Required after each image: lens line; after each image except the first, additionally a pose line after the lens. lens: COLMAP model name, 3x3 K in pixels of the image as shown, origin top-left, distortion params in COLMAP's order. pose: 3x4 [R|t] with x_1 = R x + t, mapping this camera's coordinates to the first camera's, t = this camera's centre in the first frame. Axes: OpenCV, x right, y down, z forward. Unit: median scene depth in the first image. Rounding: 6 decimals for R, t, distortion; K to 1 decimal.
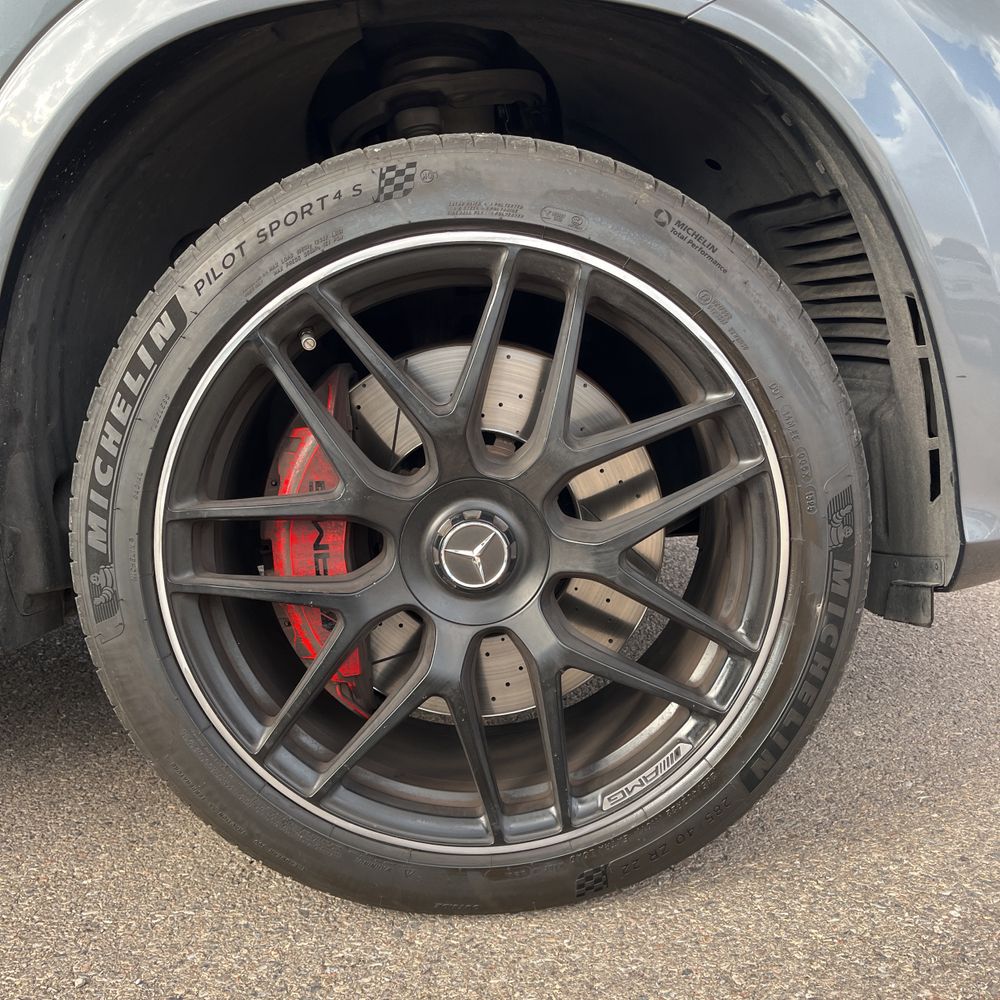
lens RADIAL K [[1016.9, 0, 503.1], [0, 1016.9, 483.6], [0, 0, 1]] dist [0.020762, -0.008008]
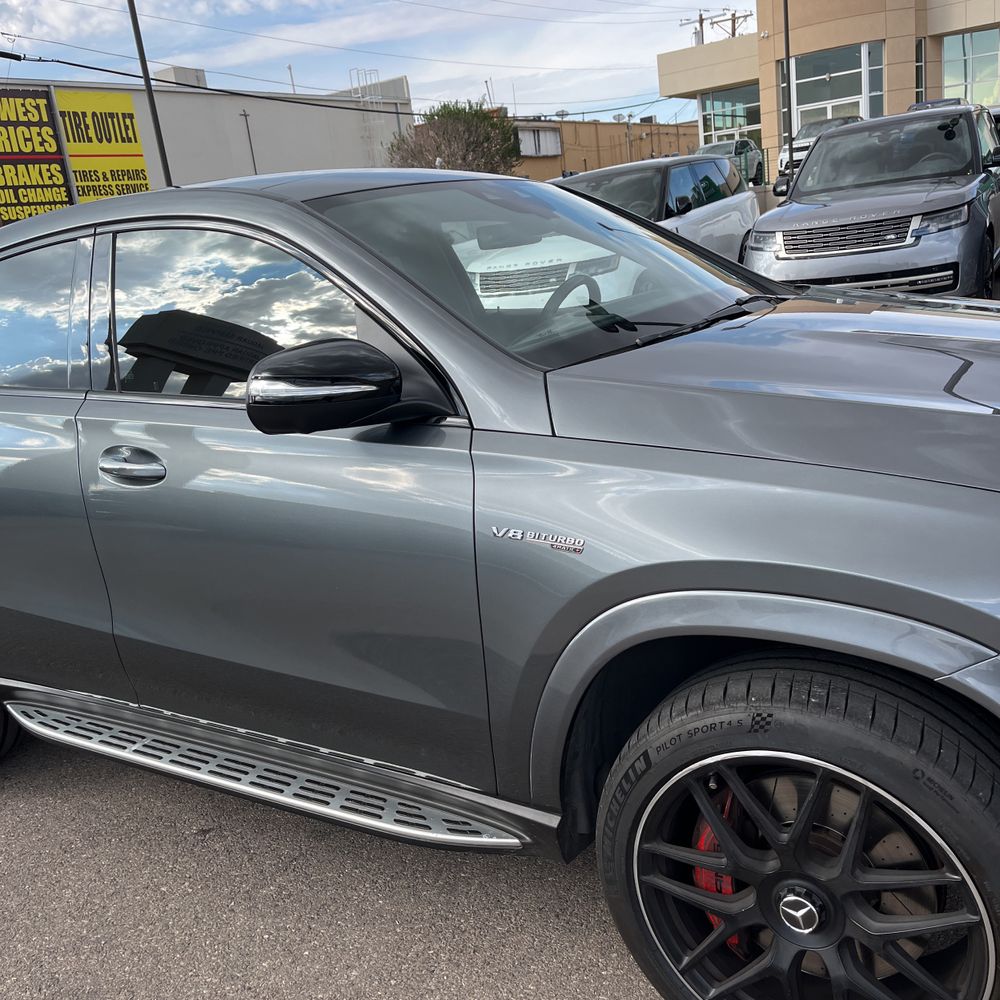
lens RADIAL K [[1007.2, 0, 507.9], [0, 1007.2, 517.7], [0, 0, 1]] dist [0.044546, -0.044840]
pose [[0.849800, 0.105944, -0.516349, 0.391619], [-0.024609, 0.986499, 0.161909, -0.910565], [0.526531, -0.124883, 0.840933, -0.686157]]
